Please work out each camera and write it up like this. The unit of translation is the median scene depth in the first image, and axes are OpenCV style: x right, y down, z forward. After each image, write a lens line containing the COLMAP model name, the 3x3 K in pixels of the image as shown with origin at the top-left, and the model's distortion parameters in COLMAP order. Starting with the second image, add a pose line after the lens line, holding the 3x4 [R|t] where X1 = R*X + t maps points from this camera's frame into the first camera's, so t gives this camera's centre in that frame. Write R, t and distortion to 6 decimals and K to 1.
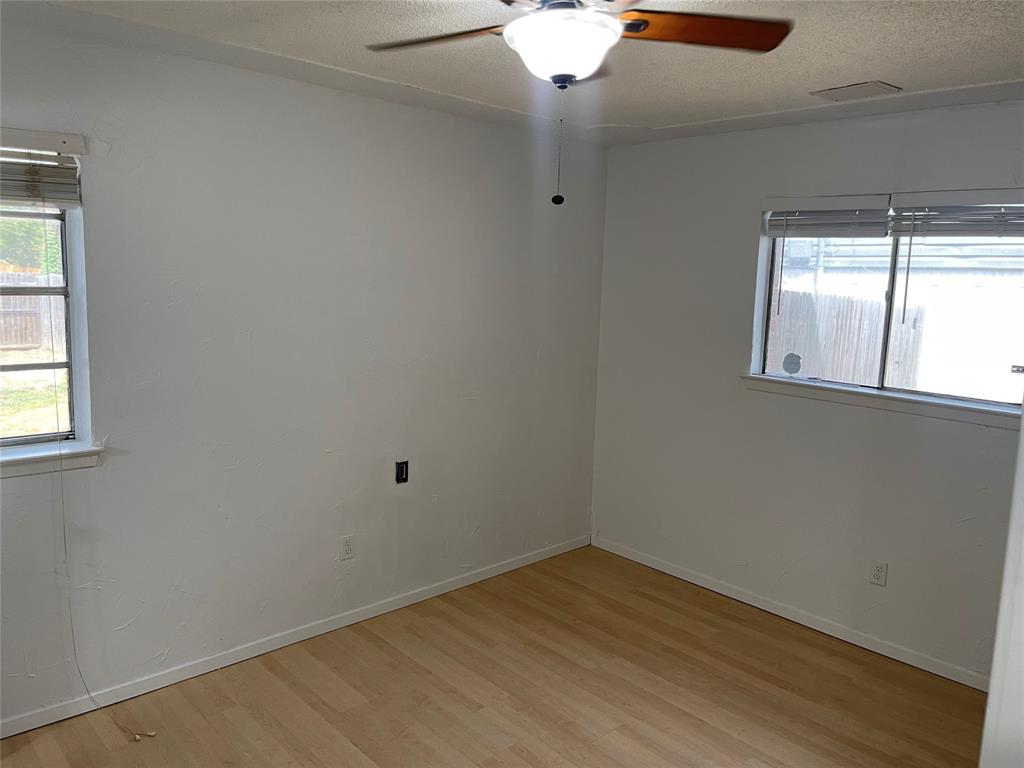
lens RADIAL K [[769.0, 0, 512.0], [0, 769.0, 384.0], [0, 0, 1]] dist [0.003506, 0.002365]
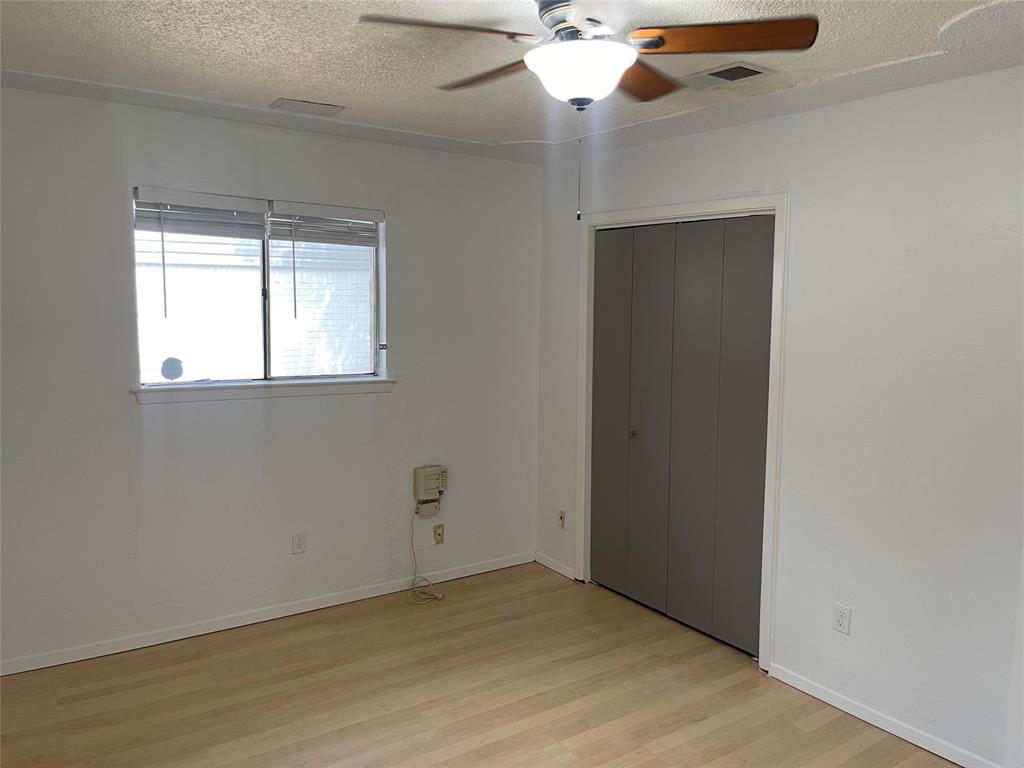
lens RADIAL K [[773.7, 0, 511.5], [0, 773.7, 373.7], [0, 0, 1]] dist [-0.001644, -0.003386]
pose [[0.132580, -0.129591, 0.982664, -0.549003], [0.121727, 0.986040, 0.113613, -0.084236], [-0.983669, 0.104554, 0.146504, 0.510583]]
